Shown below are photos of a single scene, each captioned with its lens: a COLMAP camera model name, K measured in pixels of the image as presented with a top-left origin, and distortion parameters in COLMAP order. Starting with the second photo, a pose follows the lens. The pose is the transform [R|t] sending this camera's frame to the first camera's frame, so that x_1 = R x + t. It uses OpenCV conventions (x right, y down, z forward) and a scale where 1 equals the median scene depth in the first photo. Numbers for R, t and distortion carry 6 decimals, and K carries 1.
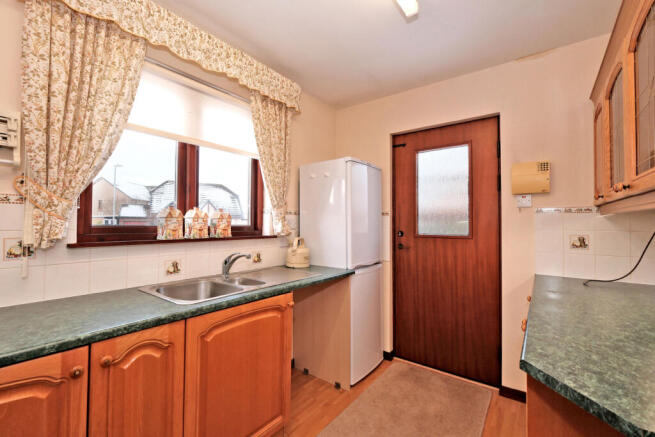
lens RADIAL K [[285.2, 0, 325.1], [0, 285.2, 220.1], [0, 0, 1]] dist [-0.001561, -0.000133]
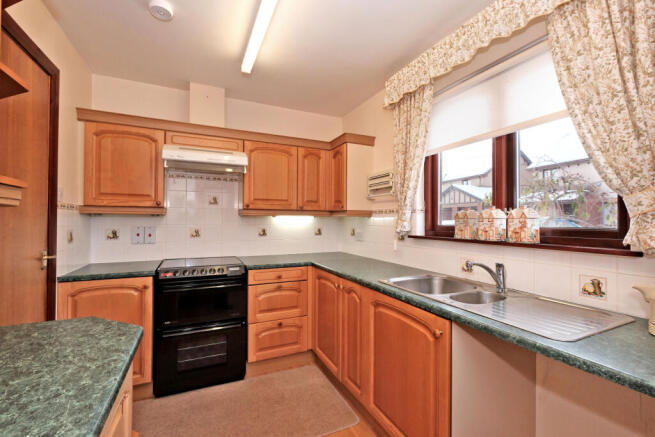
lens RADIAL K [[285.2, 0, 325.1], [0, 285.2, 220.1], [0, 0, 1]] dist [-0.001561, -0.000133]
pose [[-0.464308, -0.012046, -0.885592, 0.721046], [-0.000162, 0.999909, -0.013516, 0.012834], [0.885674, -0.006132, -0.464267, 1.157790]]
